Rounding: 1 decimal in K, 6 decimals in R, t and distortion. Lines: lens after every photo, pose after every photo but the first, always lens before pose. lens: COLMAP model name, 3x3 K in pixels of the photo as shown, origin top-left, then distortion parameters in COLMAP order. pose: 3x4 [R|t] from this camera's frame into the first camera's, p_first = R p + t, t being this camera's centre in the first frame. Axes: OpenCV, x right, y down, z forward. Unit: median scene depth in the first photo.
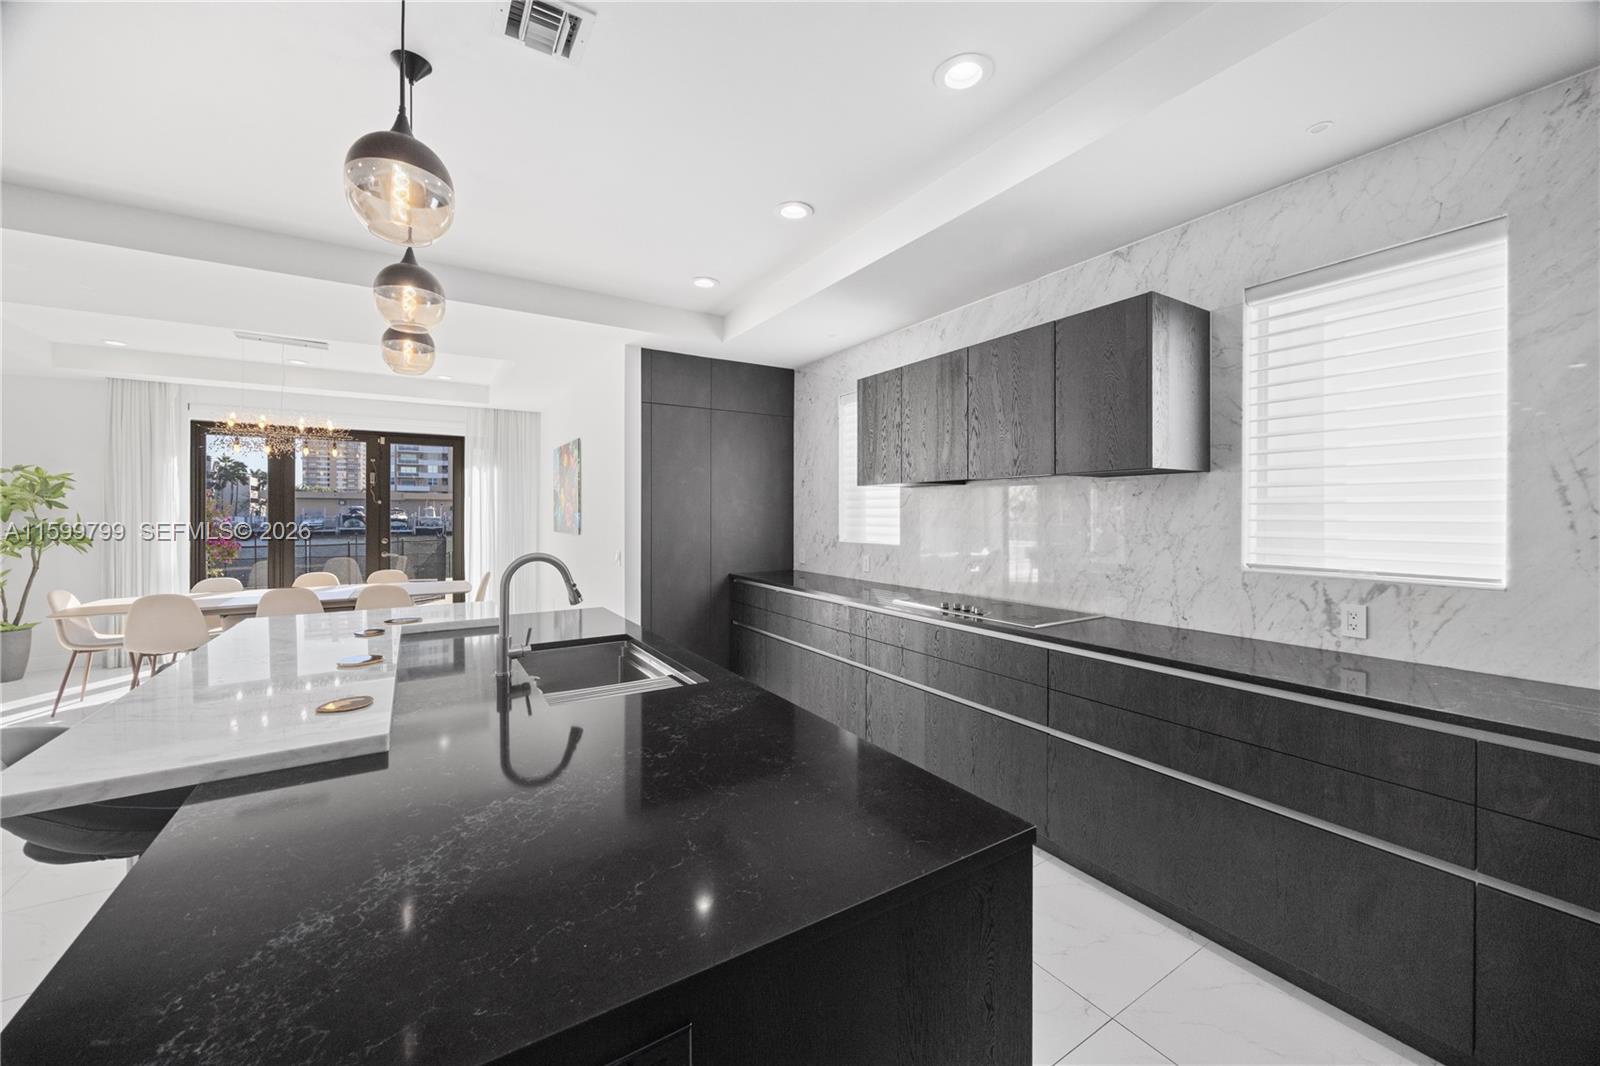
lens RADIAL K [[617.1, 0, 796.3], [0, 617.1, 515.6], [0, 0, 1]] dist [-0.005577, 0.000690]
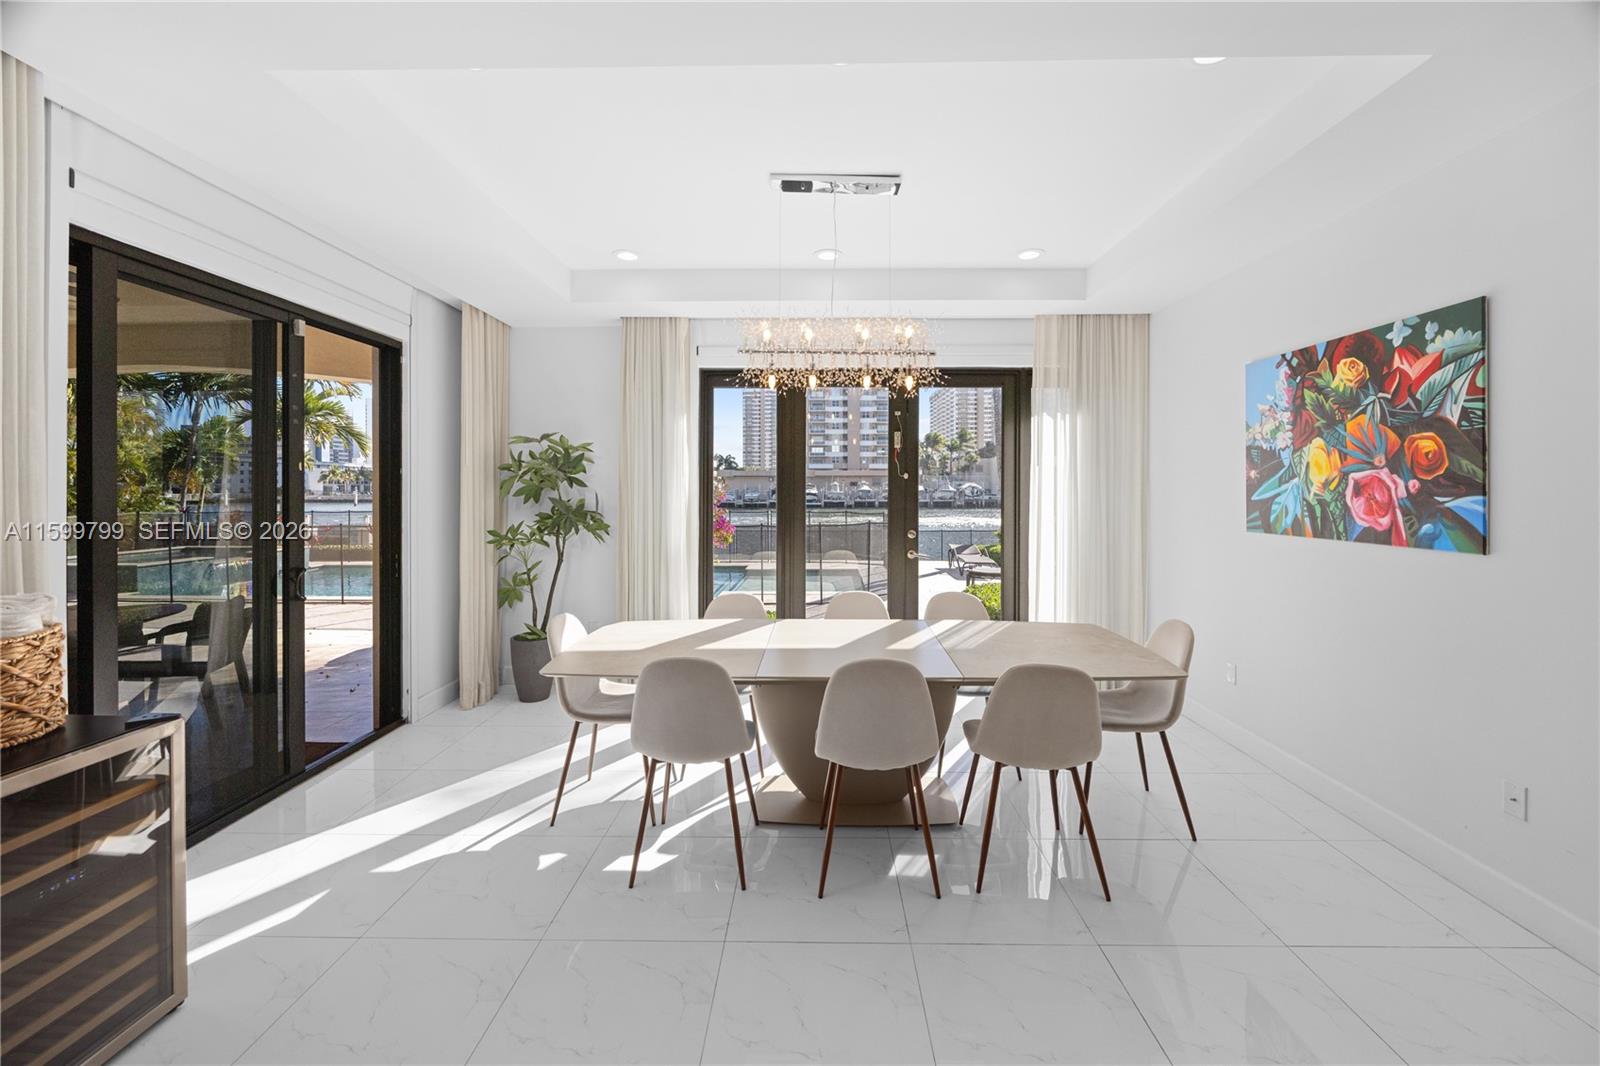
lens RADIAL K [[617.1, 0, 780.8], [0, 617.1, 494.2], [0, 0, 1]] dist [-0.005577, 0.000690]
pose [[0.818105, 0.005885, -0.575038, -0.661398], [-0.002257, 0.999973, 0.007023, -0.010410], [0.575064, -0.004447, 0.818096, 0.618979]]
